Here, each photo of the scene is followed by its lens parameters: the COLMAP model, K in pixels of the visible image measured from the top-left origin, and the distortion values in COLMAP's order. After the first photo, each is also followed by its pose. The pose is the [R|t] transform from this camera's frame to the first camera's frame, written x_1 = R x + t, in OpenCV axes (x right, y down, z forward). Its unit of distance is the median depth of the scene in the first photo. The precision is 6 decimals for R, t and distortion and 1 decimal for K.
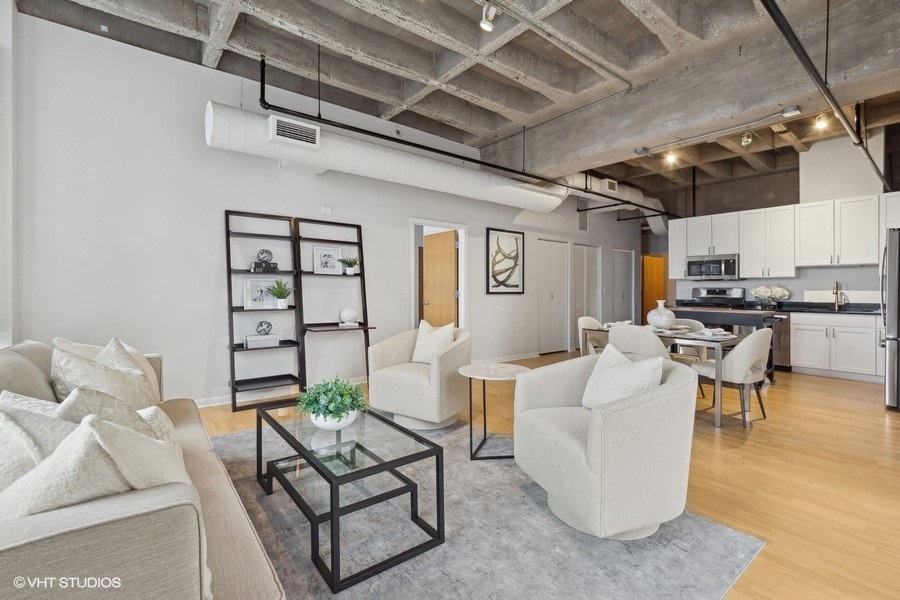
lens RADIAL K [[403.4, 0, 443.2], [0, 403.4, 287.5], [0, 0, 1]] dist [-0.001959, -0.000481]
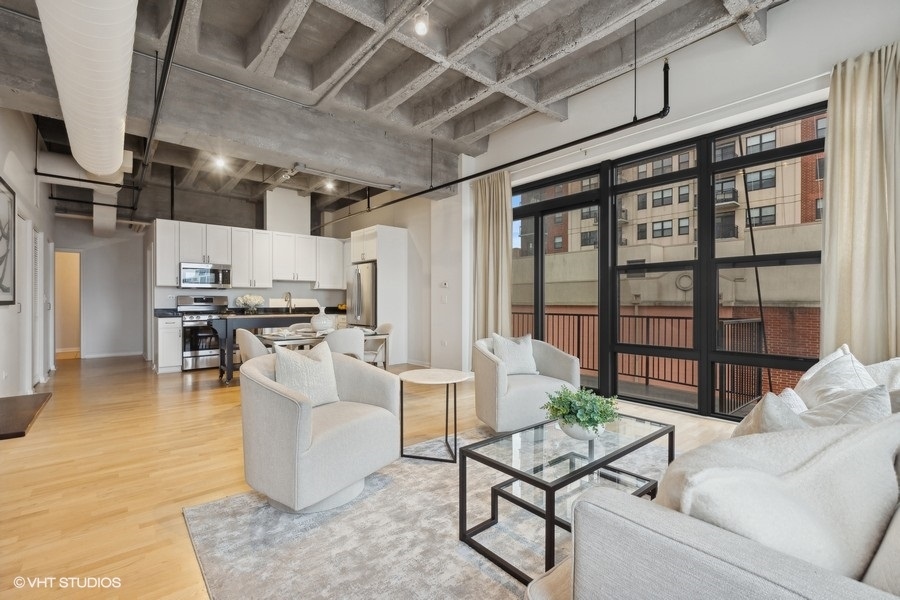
lens RADIAL K [[403.4, 0, 453.4], [0, 403.4, 304.8], [0, 0, 1]] dist [-0.001959, -0.000481]
pose [[-0.051820, -0.015270, 0.998540, -0.405302], [-0.007209, 0.999863, 0.014916, 0.003885], [-0.998630, -0.006425, -0.051923, 0.446241]]
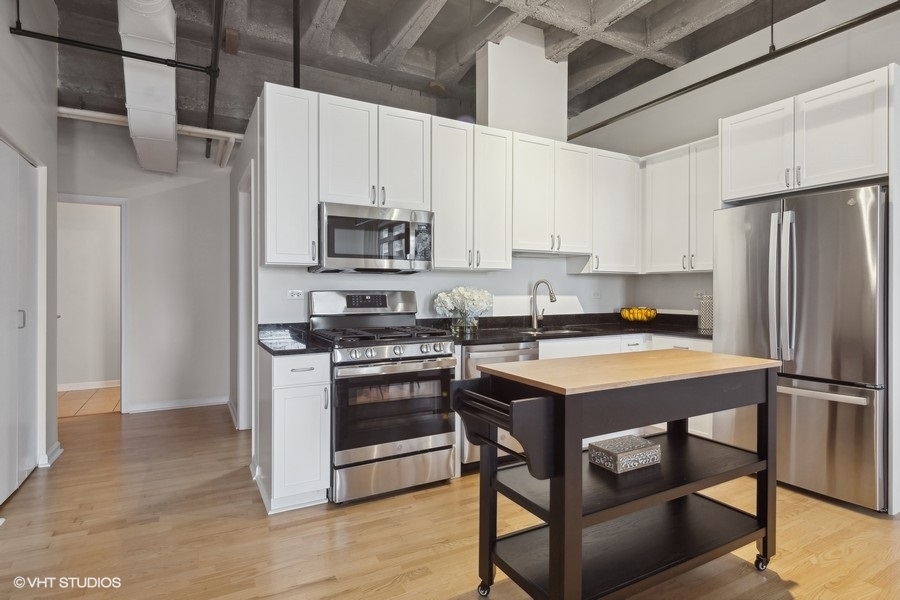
lens RADIAL K [[477.1, 0, 454.7], [0, 477.1, 294.4], [0, 0, 1]] dist [0.001397, -0.000962]
pose [[0.156356, -0.011152, 0.987638, 0.227097], [-0.005041, 0.999914, 0.012089, -0.001666], [-0.987688, -0.006869, 0.156287, 0.890496]]
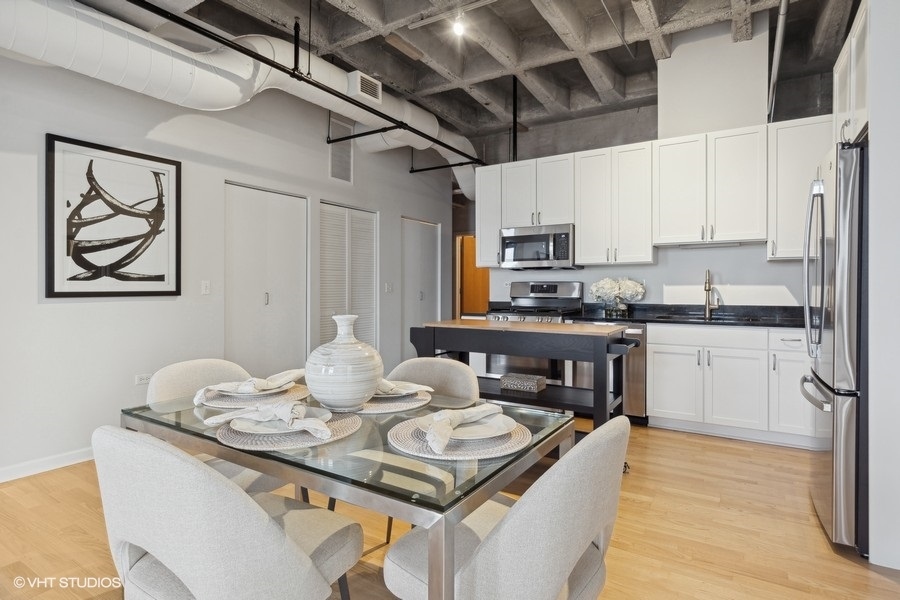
lens RADIAL K [[477.1, 0, 450.4], [0, 477.1, 291.2], [0, 0, 1]] dist [0.001397, -0.000962]
pose [[0.940506, -0.007579, 0.339692, 0.321556], [0.002771, 0.999889, 0.014637, 0.004596], [-0.339765, -0.012824, 0.940423, 0.398486]]
